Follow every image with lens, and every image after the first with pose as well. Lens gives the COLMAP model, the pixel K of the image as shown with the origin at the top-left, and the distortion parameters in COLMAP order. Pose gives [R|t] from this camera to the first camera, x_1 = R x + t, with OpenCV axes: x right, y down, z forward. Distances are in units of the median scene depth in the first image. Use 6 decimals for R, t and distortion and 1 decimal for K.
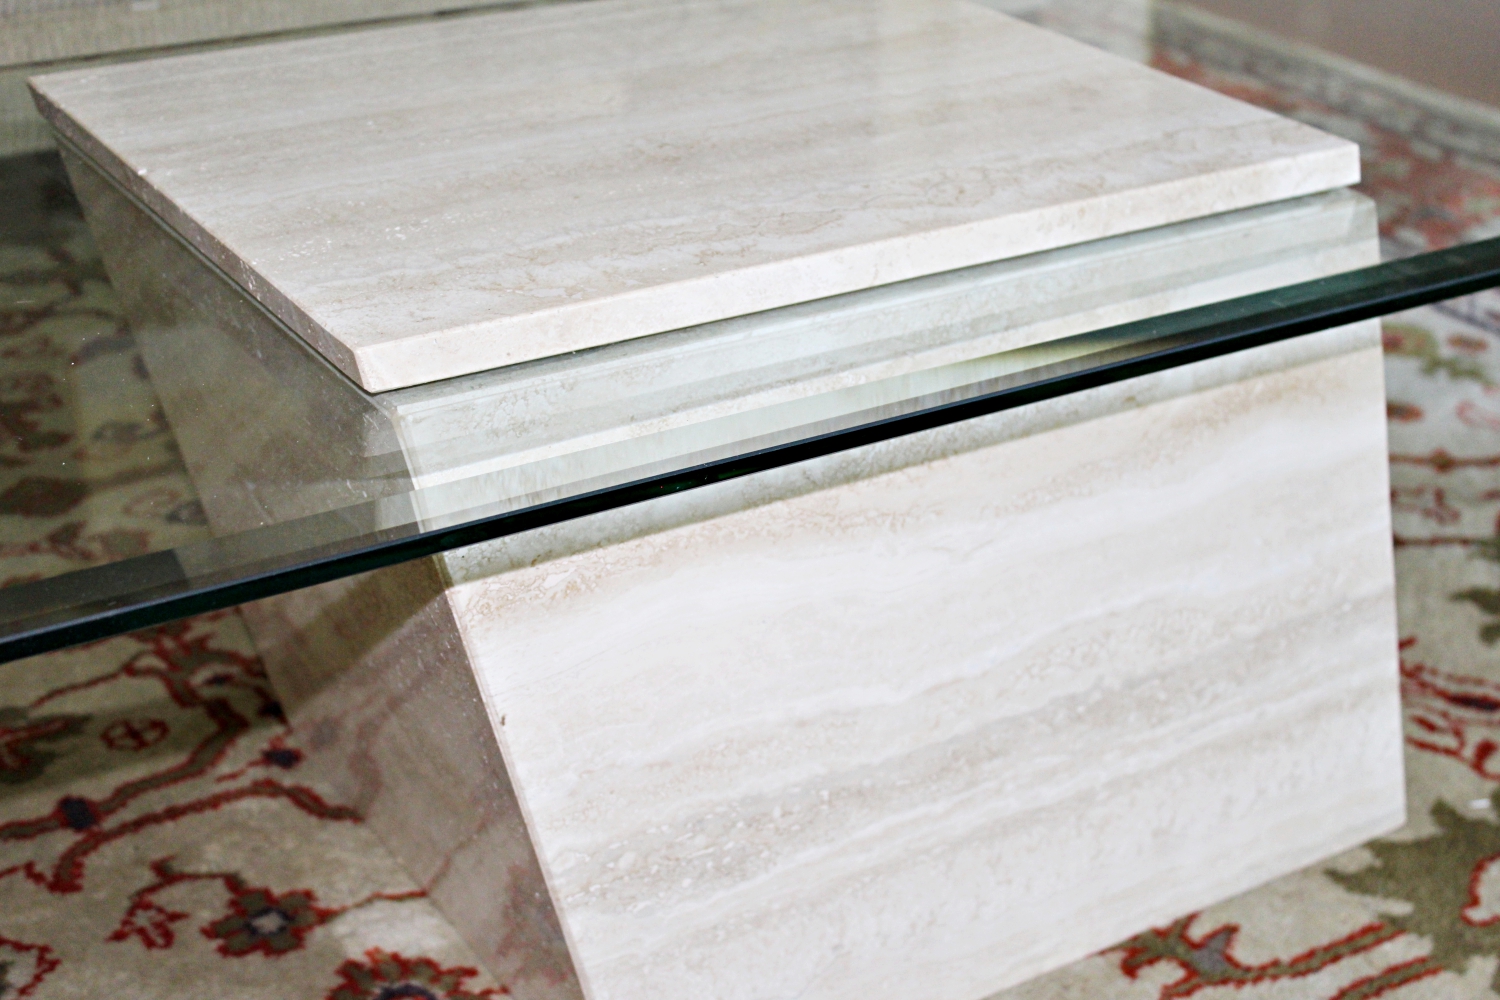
lens RADIAL K [[2336.3, 0, 876.0], [0, 2336.3, 500.2], [0, 0, 1]] dist [-0.021907, -0.090555]
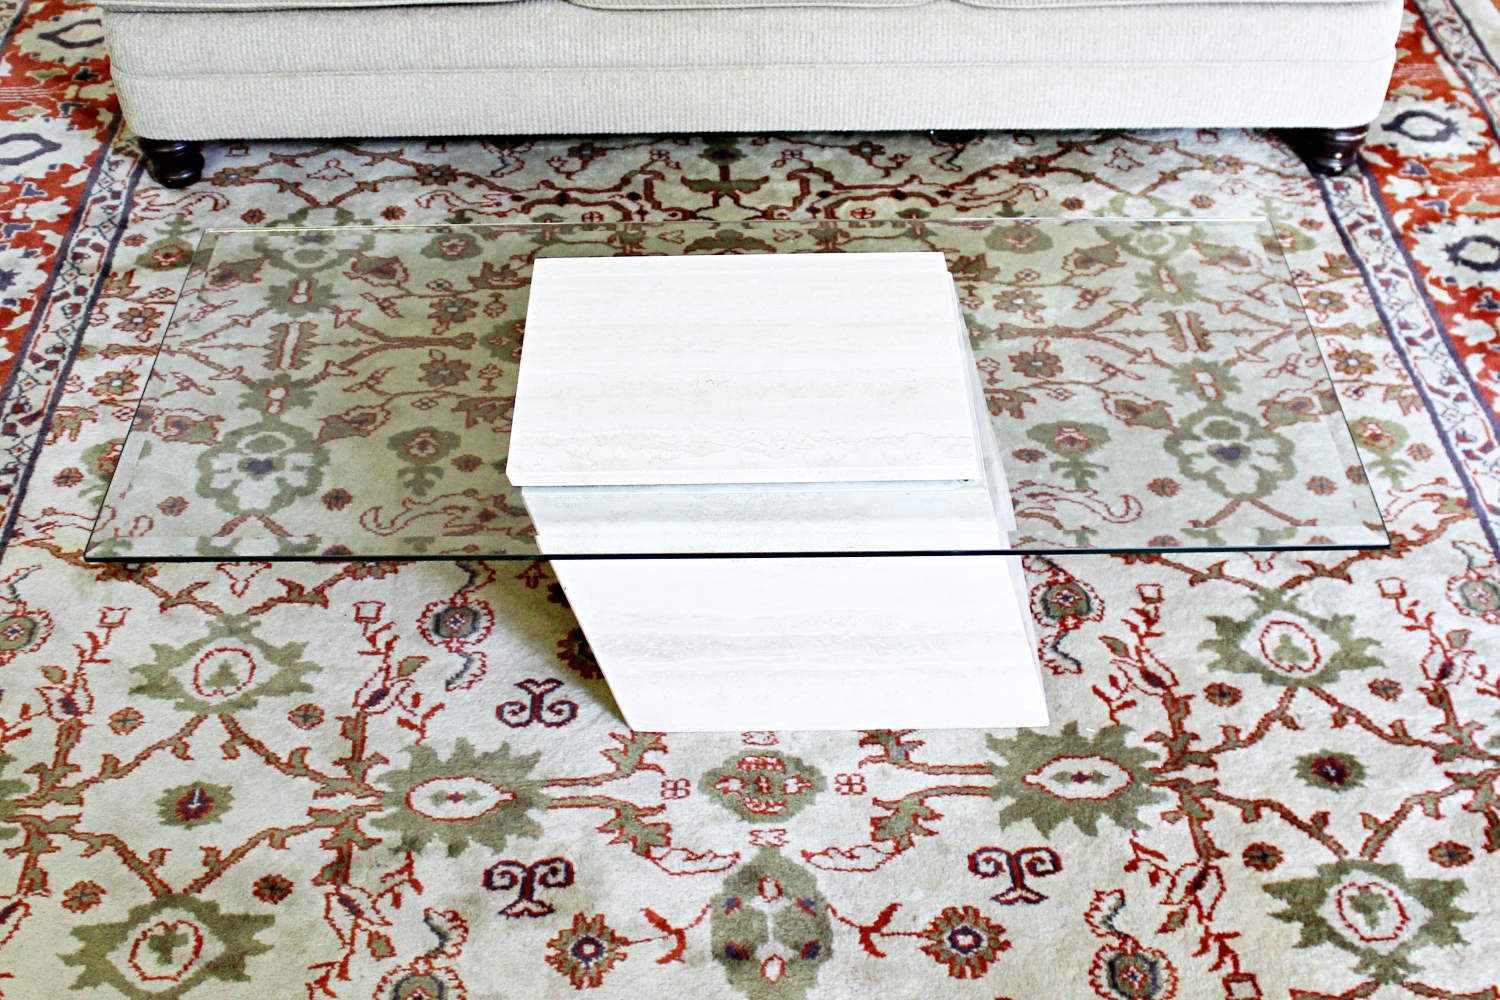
lens RADIAL K [[2020.8, 0, 750.0], [0, 2020.8, 500.0], [0, 0, 1]] dist [-0.248913, 0.338363]
pose [[0.827219, 0.338364, -0.448574, 0.839220], [-0.205371, 0.925184, 0.319150, -0.643053], [0.523002, -0.171883, 0.834821, -0.692603]]
